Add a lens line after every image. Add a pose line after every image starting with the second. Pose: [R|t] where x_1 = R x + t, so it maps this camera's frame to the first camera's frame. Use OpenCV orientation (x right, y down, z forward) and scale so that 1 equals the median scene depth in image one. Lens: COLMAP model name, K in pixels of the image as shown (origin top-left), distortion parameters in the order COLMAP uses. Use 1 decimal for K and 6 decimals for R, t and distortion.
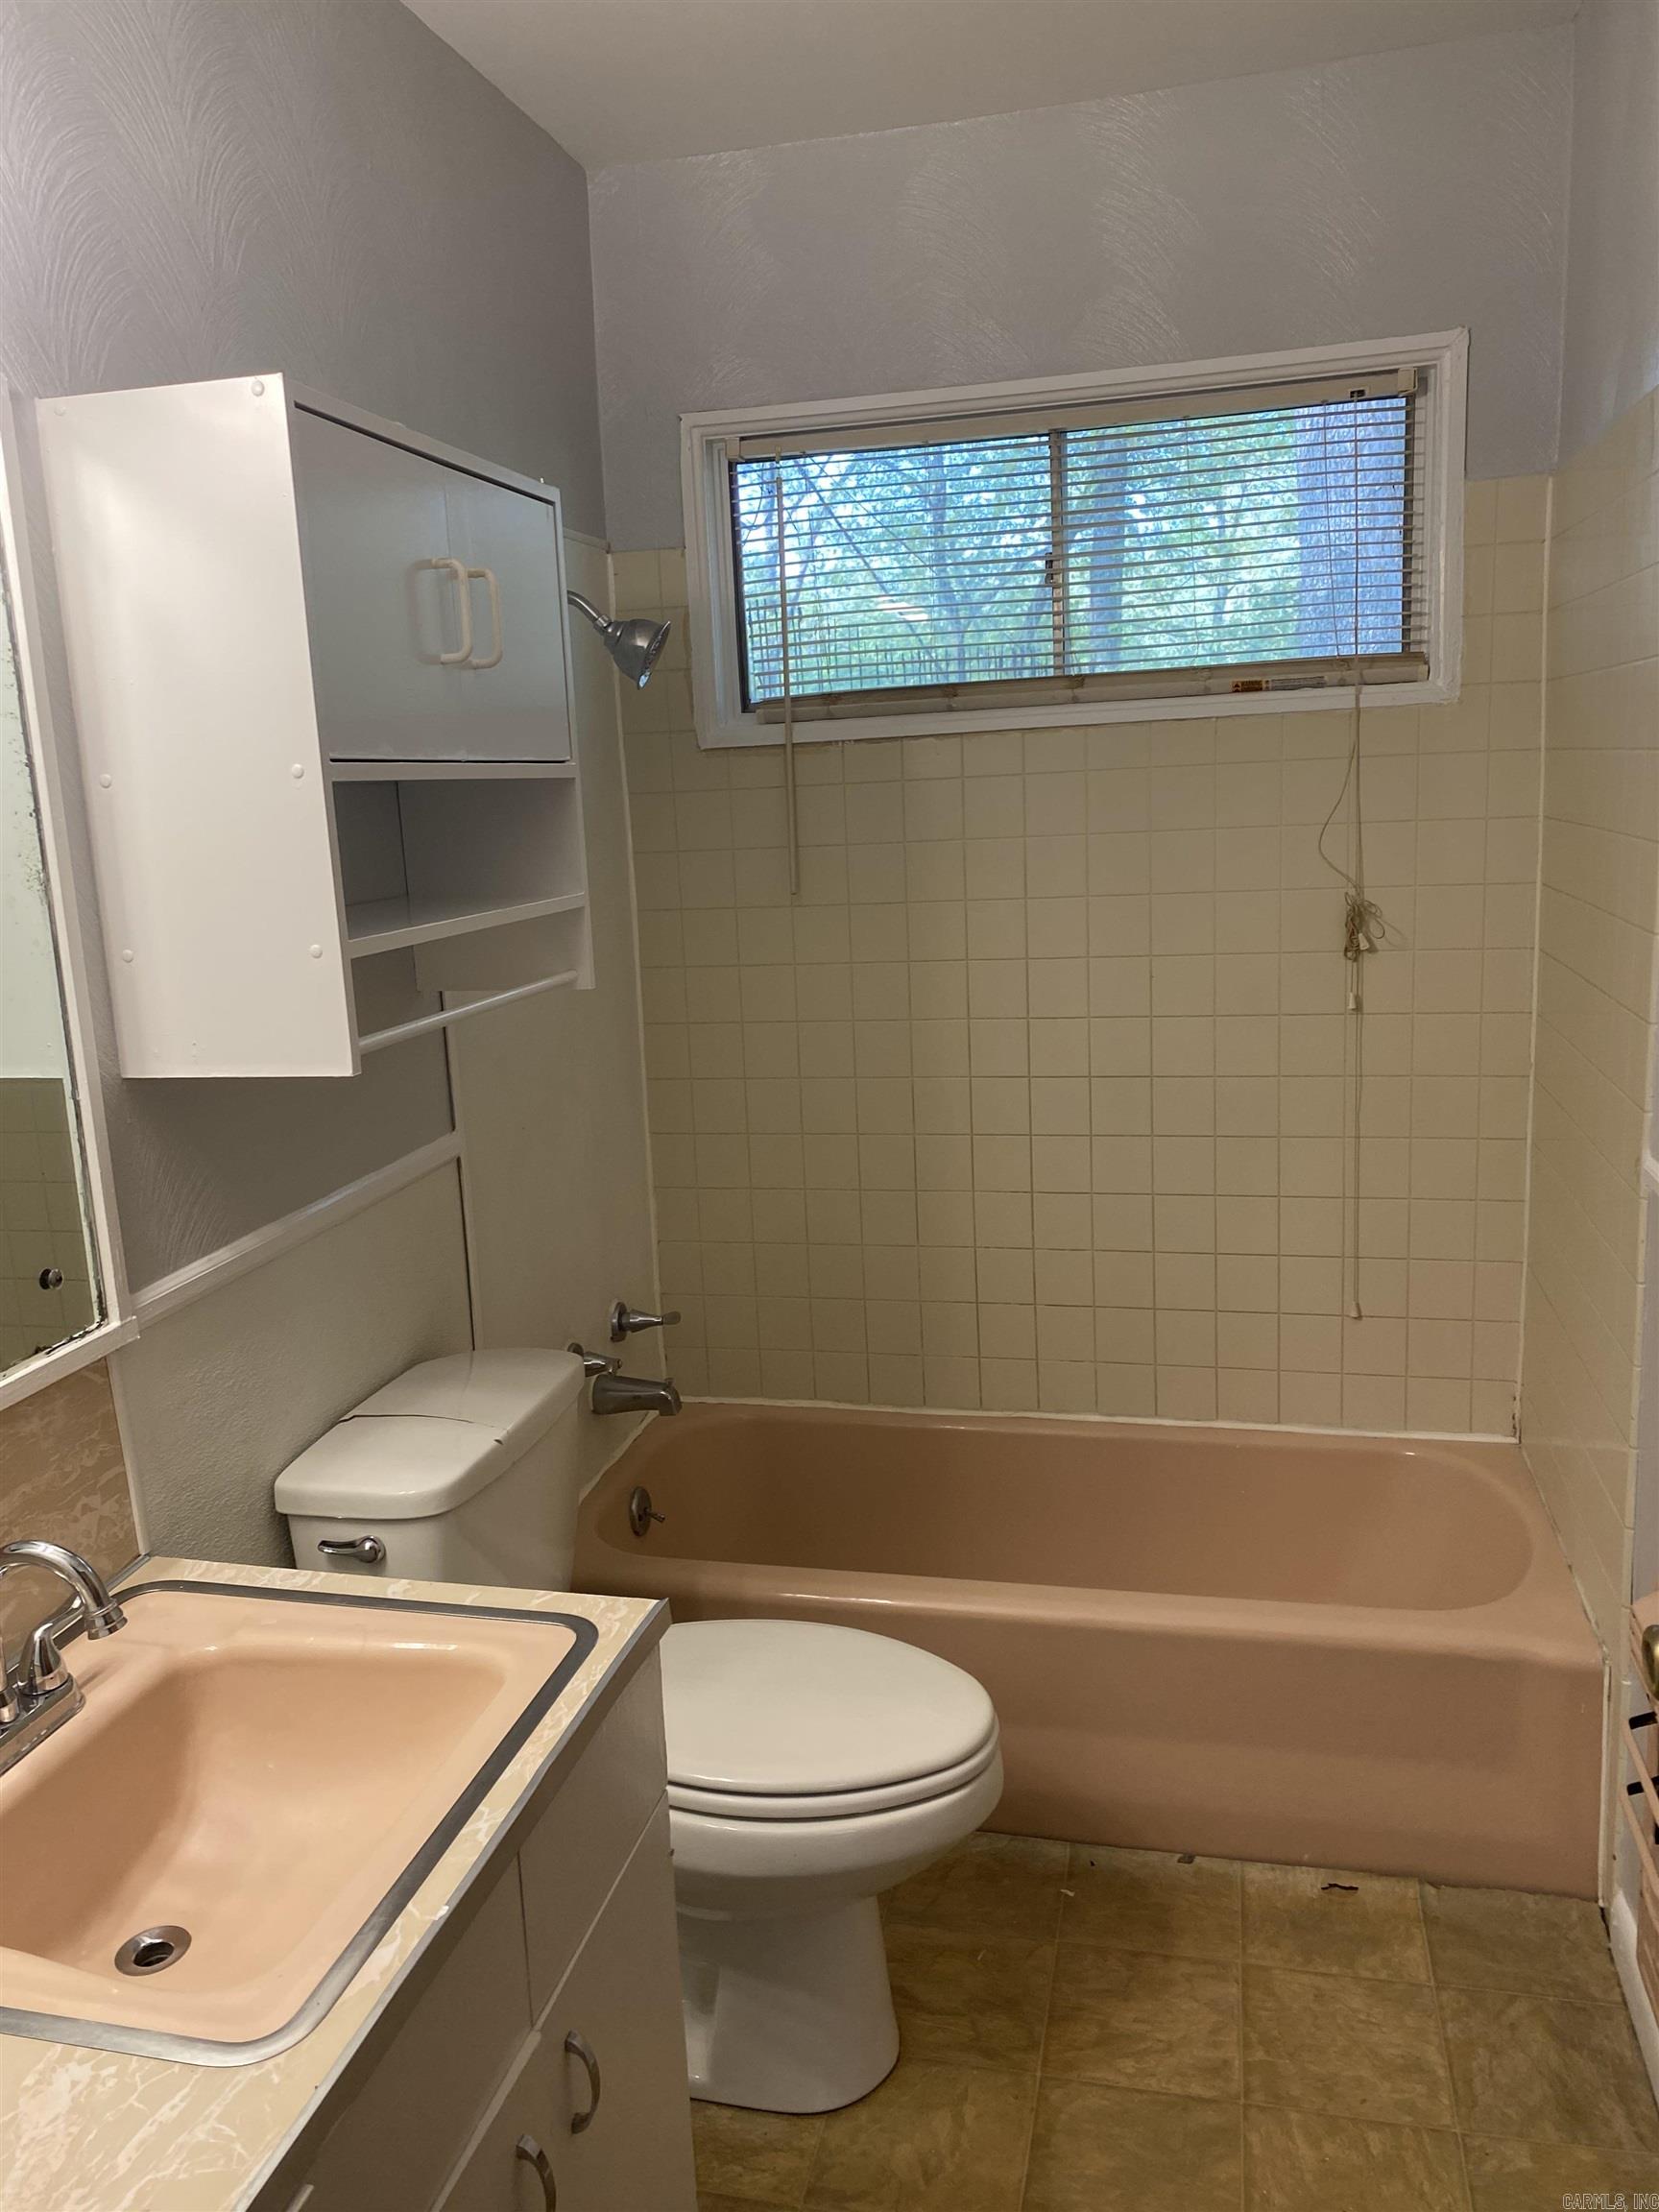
lens RADIAL K [[1671.9, 0, 830.0], [0, 1671.9, 1101.1], [0, 0, 1]] dist [0.044482, -0.069769]
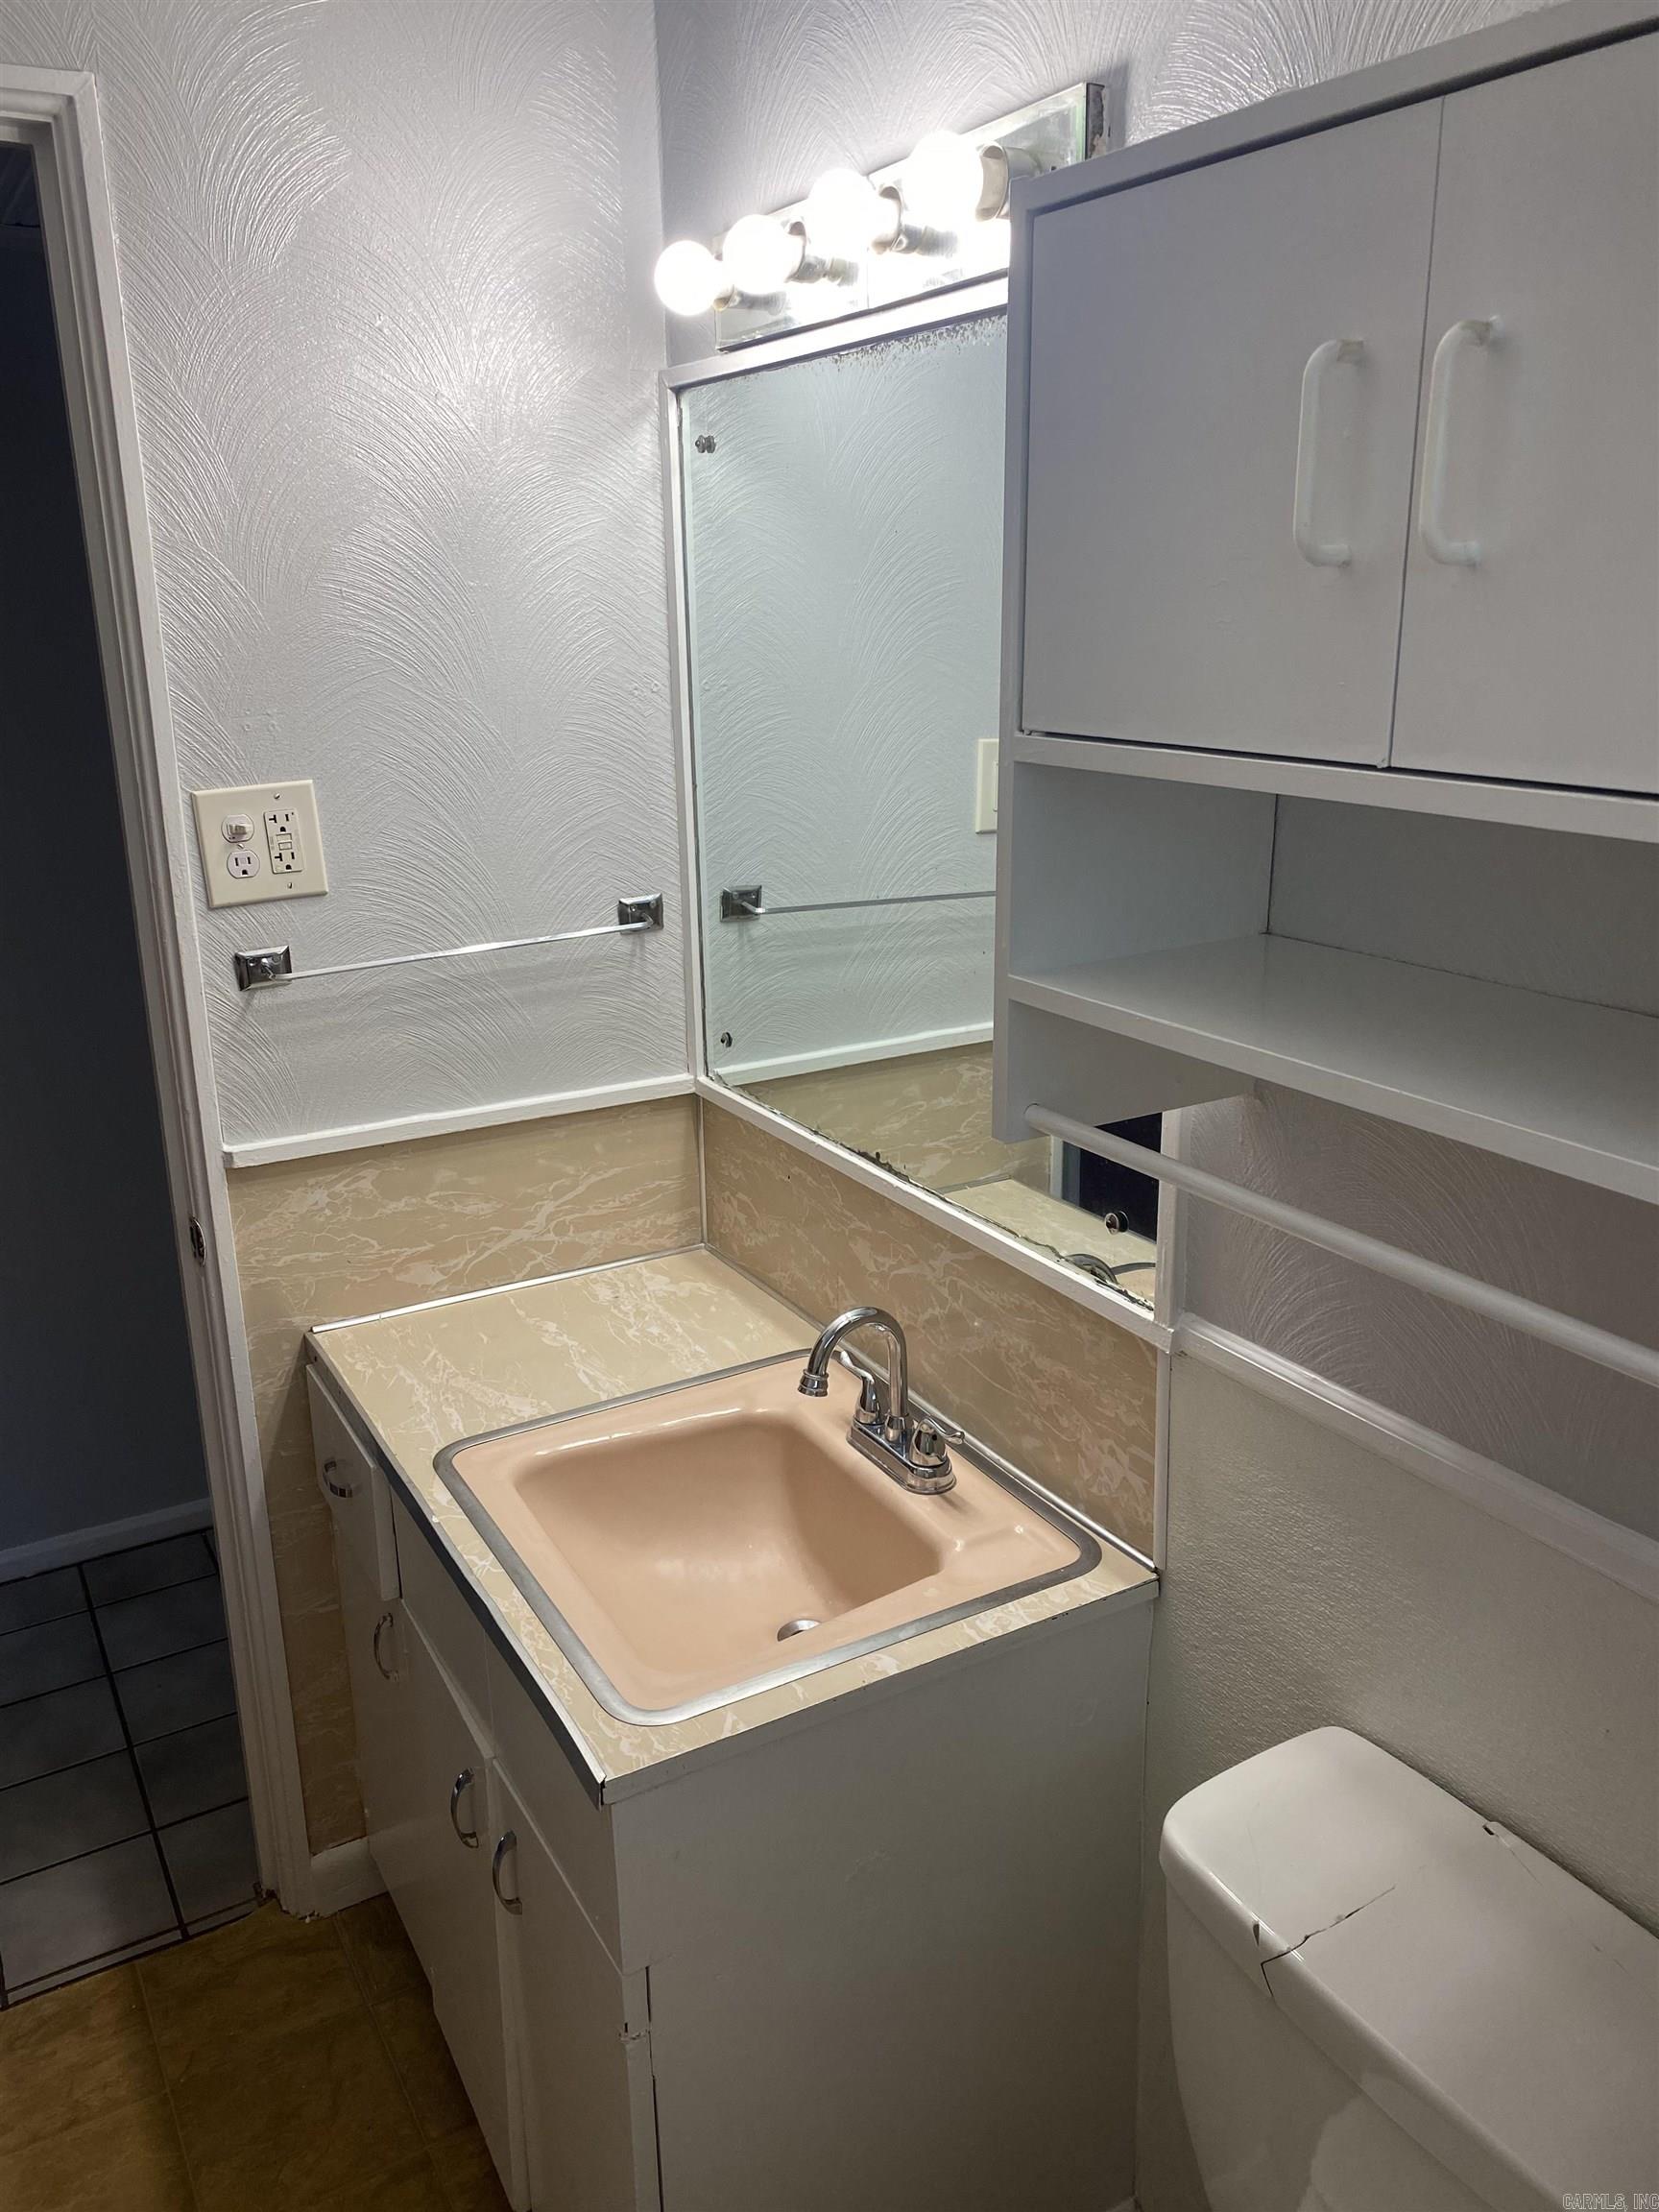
lens RADIAL K [[1671.9, 0, 828.7], [0, 1671.9, 1105.2], [0, 0, 1]] dist [0.044482, -0.069769]
pose [[-0.703883, 0.251938, -0.664135, 0.281647], [-0.115732, 0.881815, 0.457173, -0.370992], [0.700824, 0.398659, -0.591538, 1.379821]]
